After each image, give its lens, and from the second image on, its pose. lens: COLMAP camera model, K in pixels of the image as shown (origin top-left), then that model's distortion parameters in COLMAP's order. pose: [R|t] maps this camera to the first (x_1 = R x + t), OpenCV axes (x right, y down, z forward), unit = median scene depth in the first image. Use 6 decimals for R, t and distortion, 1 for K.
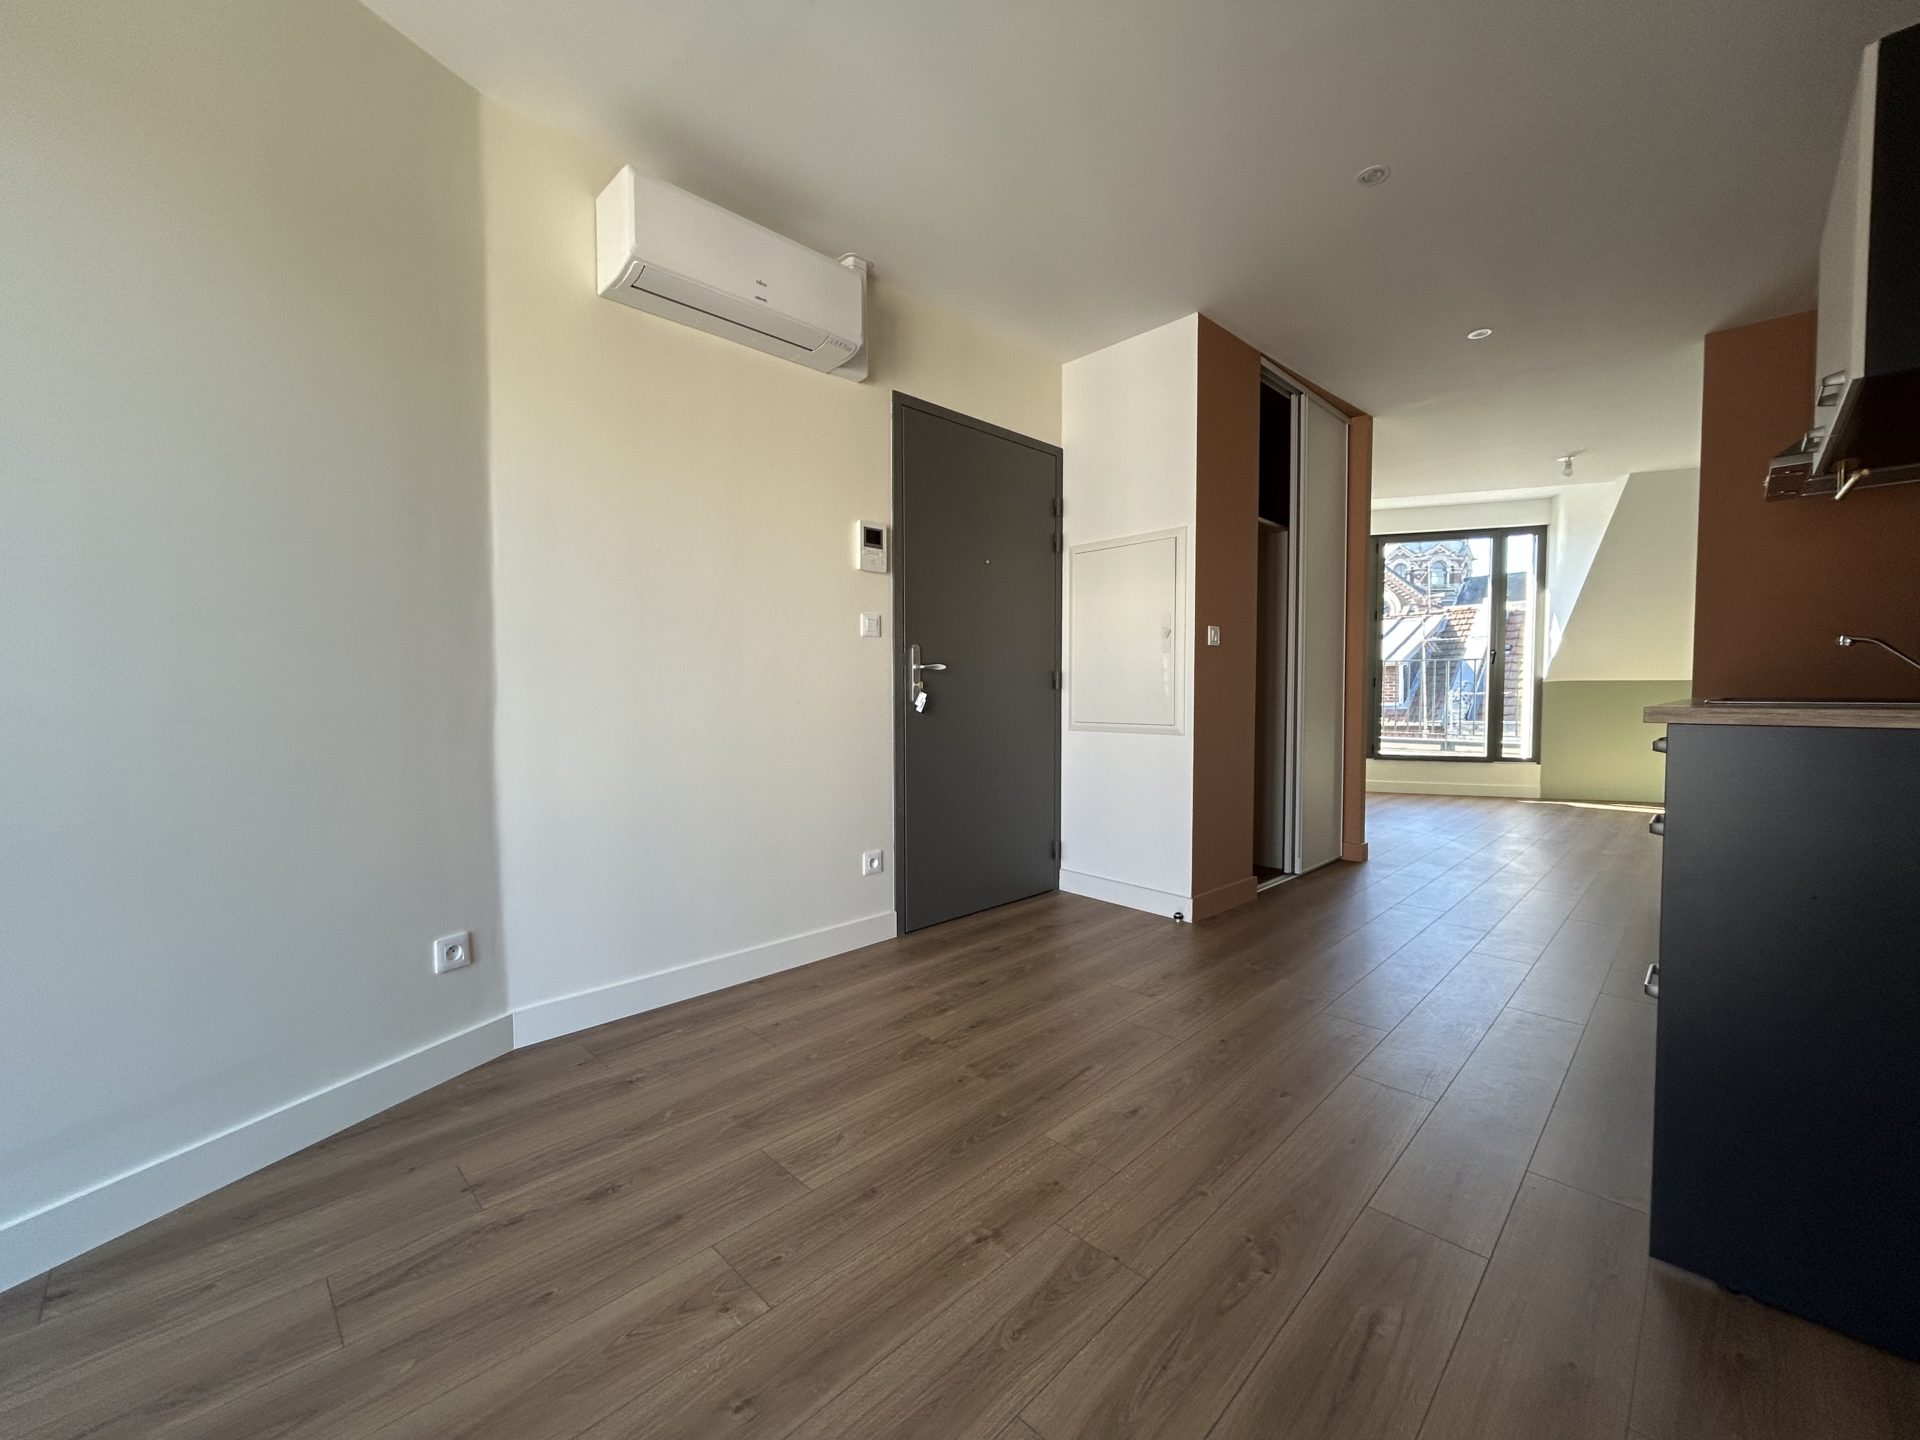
lens RADIAL K [[767.1, 0, 959.5], [0, 767.1, 716.9], [0, 0, 1]] dist [0.000786, 0.000148]
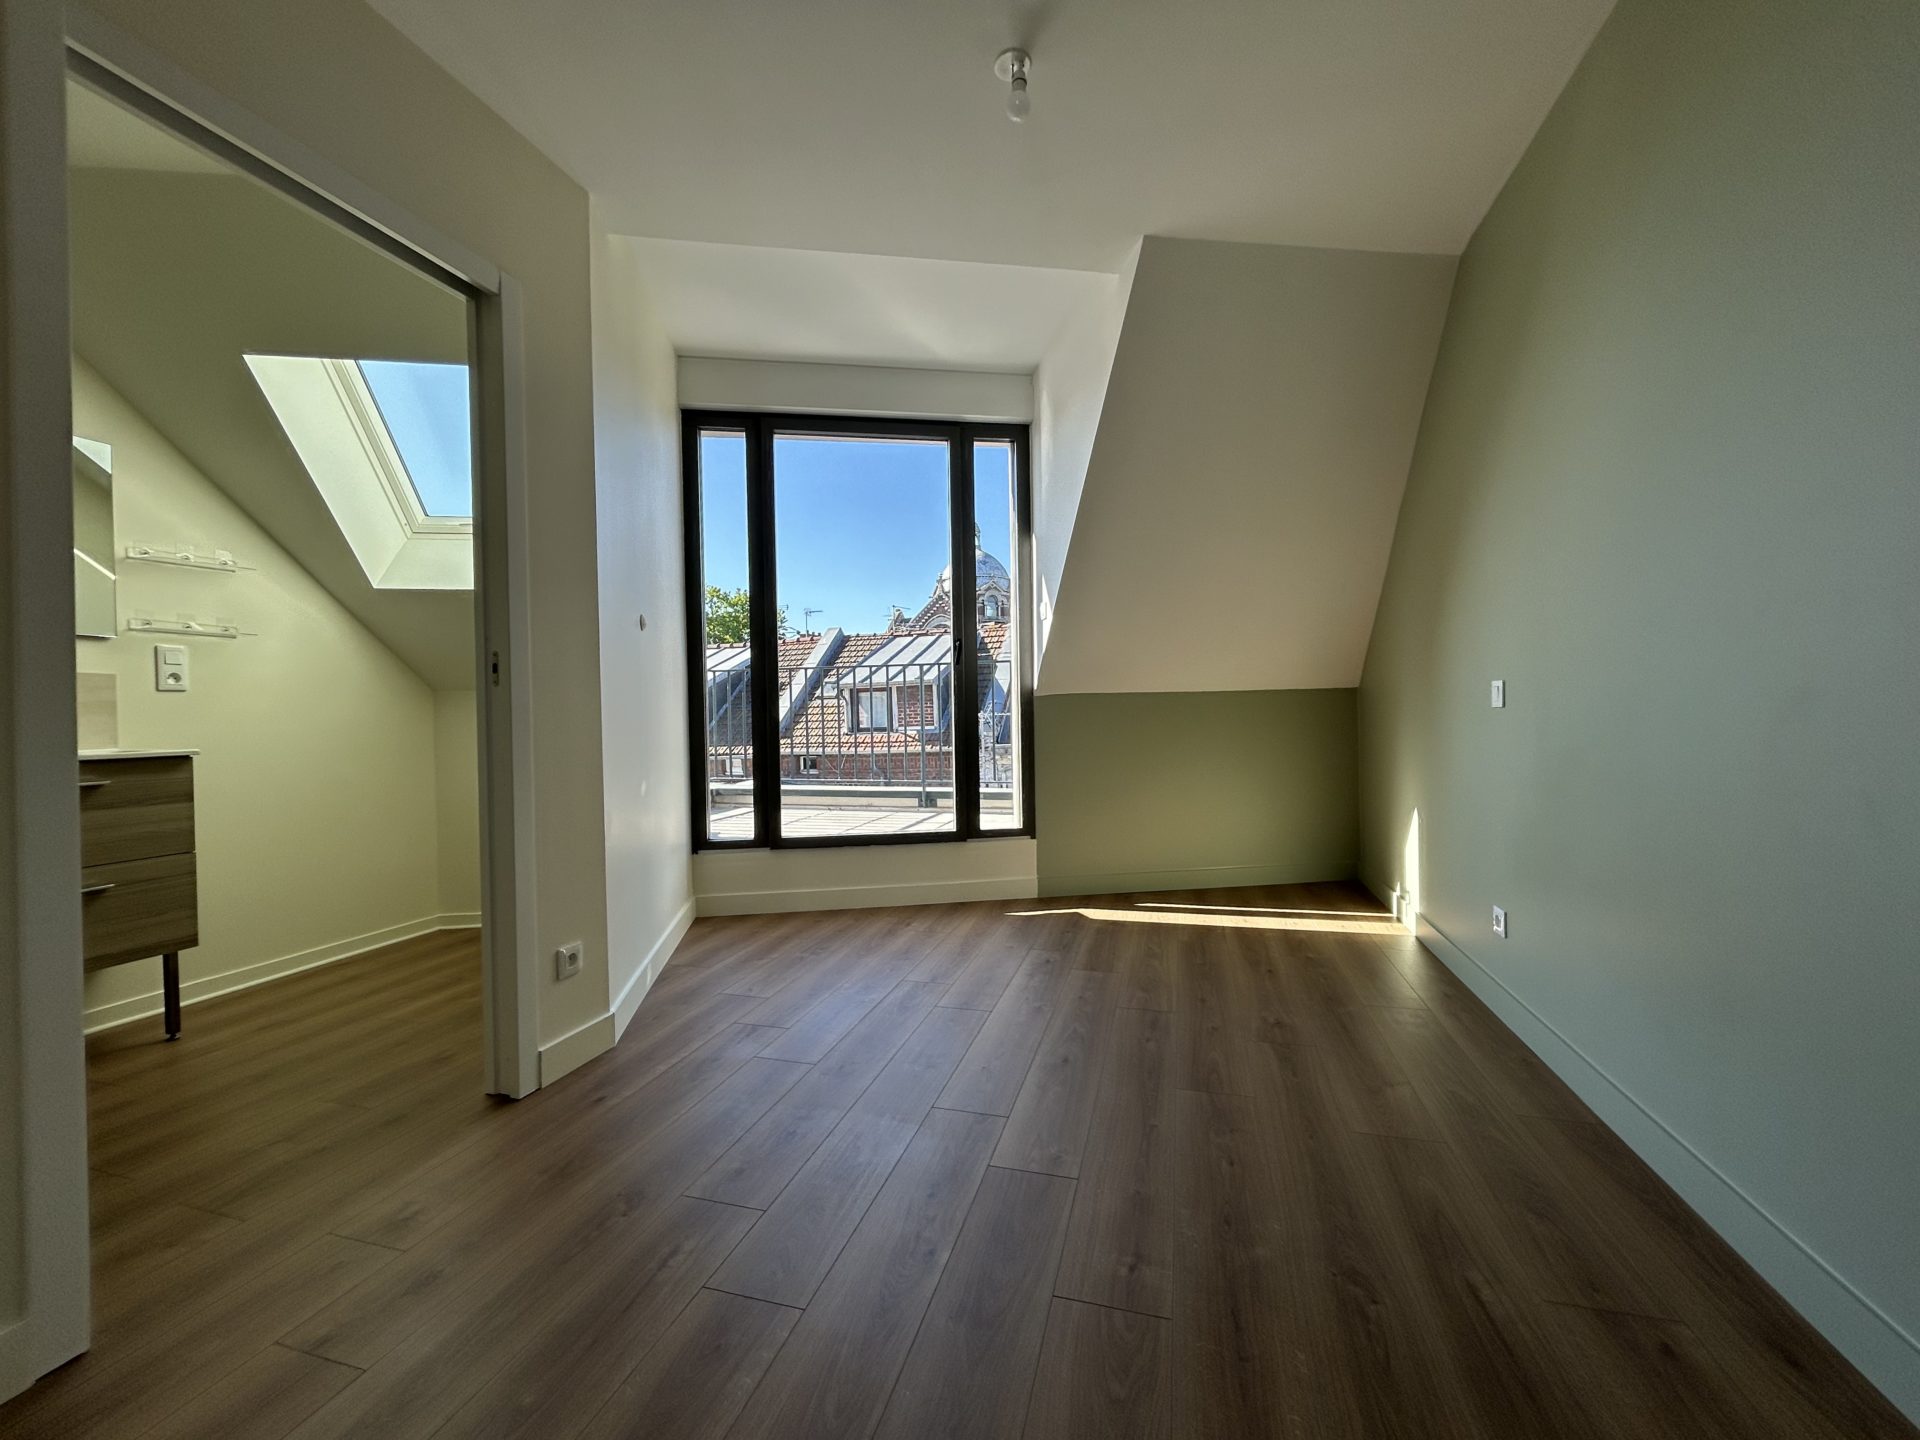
lens RADIAL K [[767.1, 0, 960.3], [0, 767.1, 712.1], [0, 0, 1]] dist [0.000786, 0.000148]
pose [[0.875972, -0.017050, 0.482061, 0.430453], [0.036083, 0.998891, -0.030238, -0.017167], [-0.481011, 0.043882, 0.875616, 0.518611]]
